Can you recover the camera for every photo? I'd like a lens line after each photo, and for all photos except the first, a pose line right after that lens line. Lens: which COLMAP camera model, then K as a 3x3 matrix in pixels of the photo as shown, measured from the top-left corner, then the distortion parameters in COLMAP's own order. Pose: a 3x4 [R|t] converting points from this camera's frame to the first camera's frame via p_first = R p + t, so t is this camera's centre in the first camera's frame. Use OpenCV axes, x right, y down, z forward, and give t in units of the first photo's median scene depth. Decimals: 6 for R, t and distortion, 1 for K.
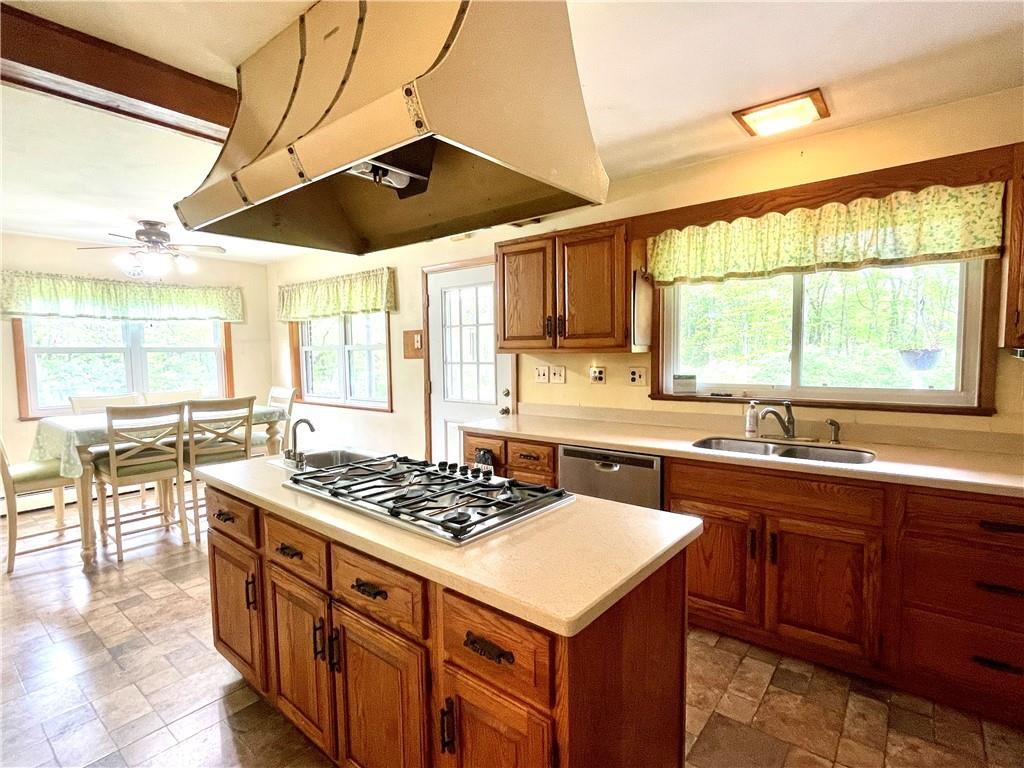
lens RADIAL K [[509.3, 0, 511.5], [0, 509.3, 381.7], [0, 0, 1]] dist [-0.001335, -0.000199]
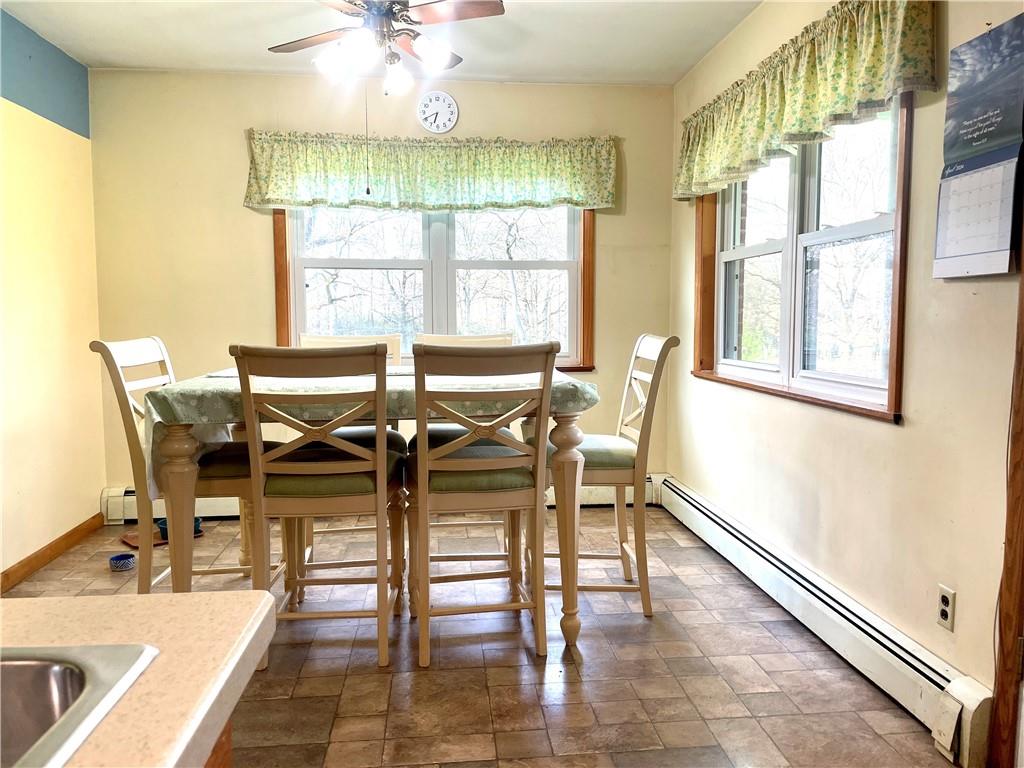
lens RADIAL K [[779.7, 0, 511.0], [0, 779.7, 374.6], [0, 0, 1]] dist [0.079655, -0.089931]
pose [[0.706685, 0.066794, -0.704368, -0.062558], [-0.050564, 0.997756, 0.043886, 0.020934], [0.705719, 0.004602, 0.708477, 0.487257]]
